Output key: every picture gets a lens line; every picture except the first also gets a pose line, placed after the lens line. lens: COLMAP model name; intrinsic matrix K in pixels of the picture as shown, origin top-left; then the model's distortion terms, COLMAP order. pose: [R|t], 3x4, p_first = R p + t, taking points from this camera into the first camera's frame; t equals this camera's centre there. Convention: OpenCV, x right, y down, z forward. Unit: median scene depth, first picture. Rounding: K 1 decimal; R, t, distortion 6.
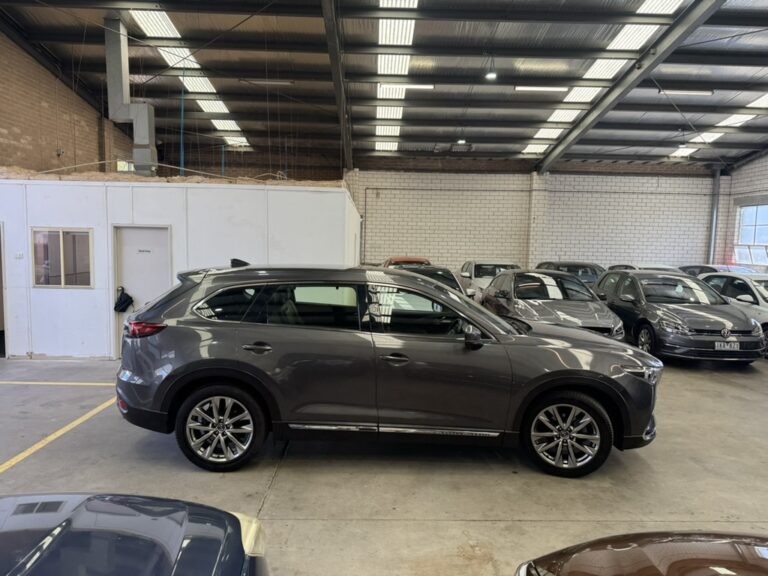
lens RADIAL K [[548.6, 0, 384.0], [0, 548.6, 288.0], [0, 0, 1]] dist [0.006481, -0.023558]
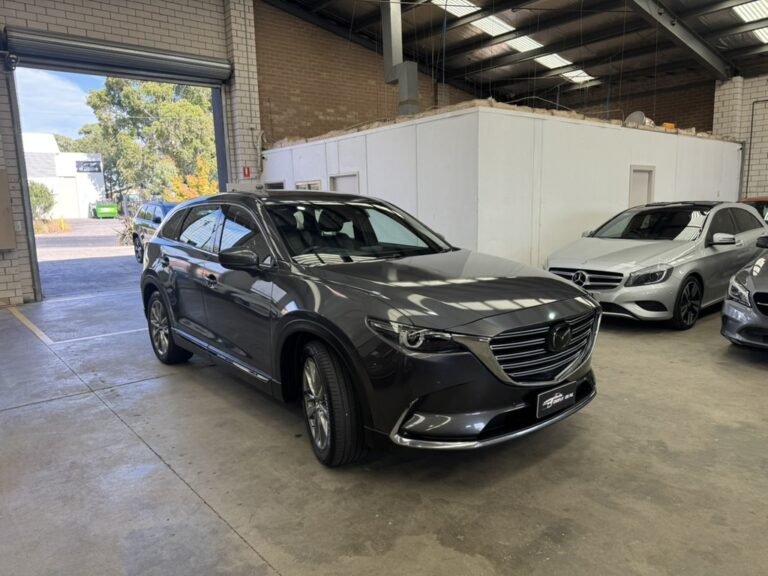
lens RADIAL K [[548.6, 0, 384.0], [0, 548.6, 288.0], [0, 0, 1]] dist [0.006481, -0.023558]
pose [[0.613187, 0.071839, -0.786665, 0.501149], [-0.021200, 0.996994, 0.074522, 0.035340], [0.789654, -0.029018, 0.612866, 0.341395]]
